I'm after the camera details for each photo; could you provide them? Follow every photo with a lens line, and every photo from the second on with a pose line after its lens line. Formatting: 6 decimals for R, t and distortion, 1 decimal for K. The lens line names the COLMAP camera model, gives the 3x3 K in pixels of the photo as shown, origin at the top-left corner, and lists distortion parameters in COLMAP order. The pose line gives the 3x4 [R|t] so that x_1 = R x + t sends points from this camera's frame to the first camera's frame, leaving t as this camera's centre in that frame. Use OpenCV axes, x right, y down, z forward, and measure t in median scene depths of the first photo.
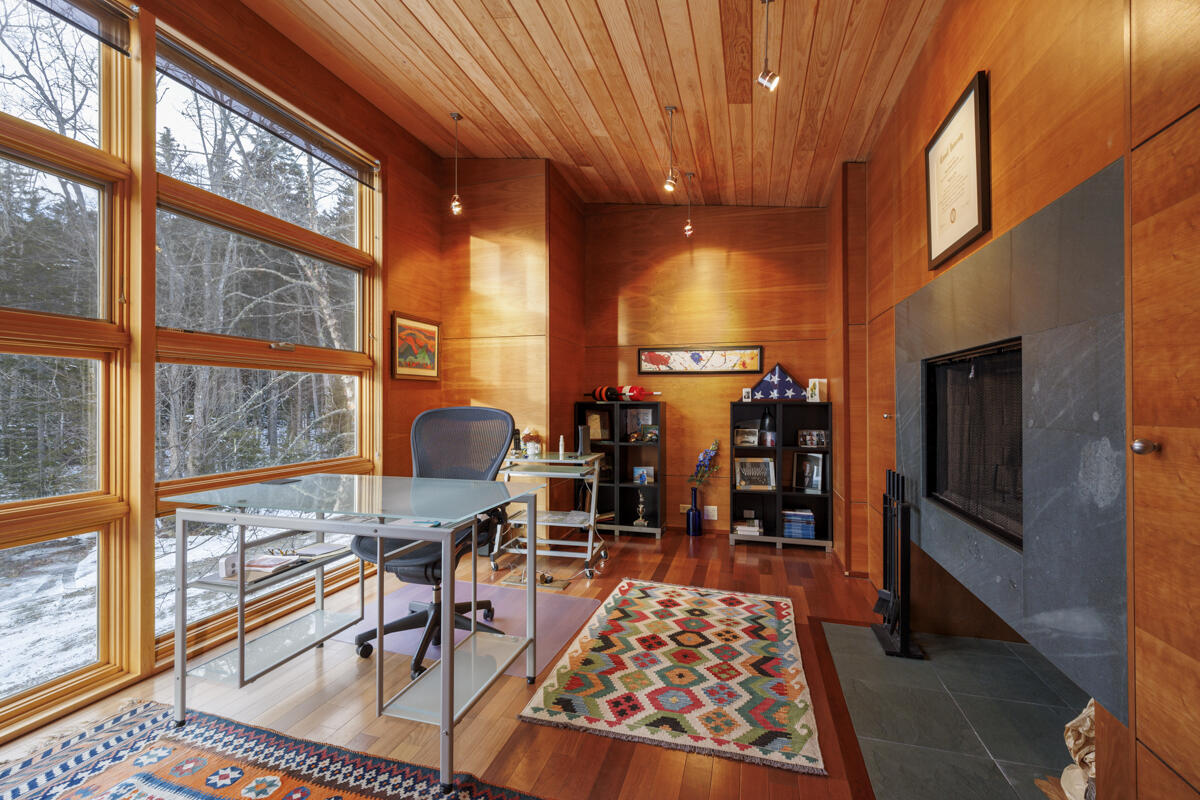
lens RADIAL K [[525.3, 0, 600.0], [0, 525.3, 400.0], [0, 0, 1]] dist [0.001697, -0.000104]
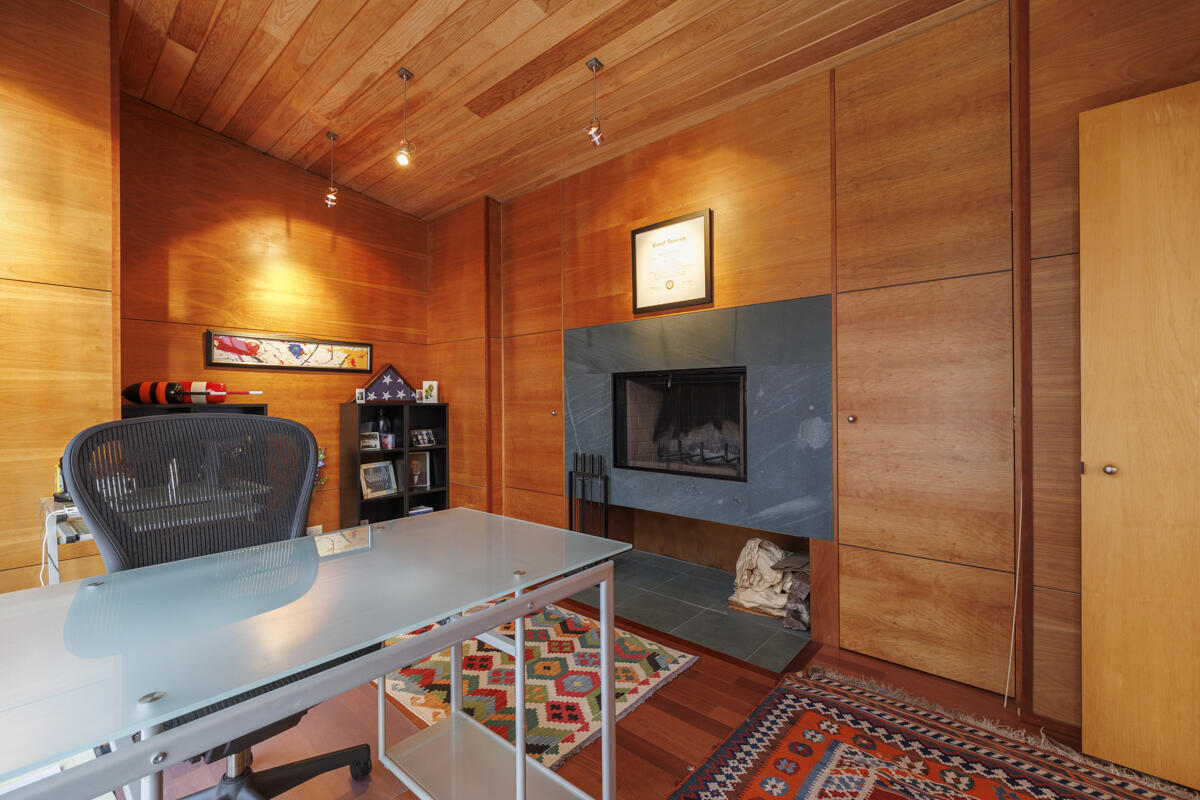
lens RADIAL K [[504.9, 0, 600.0], [0, 504.9, 400.0], [0, 0, 1]] dist [-0.000898, -0.000591]
pose [[0.415284, -0.000370, 0.909692, -0.390101], [0.003027, 0.999995, -0.000976, -0.000230], [-0.909687, 0.003159, 0.415283, 0.272175]]
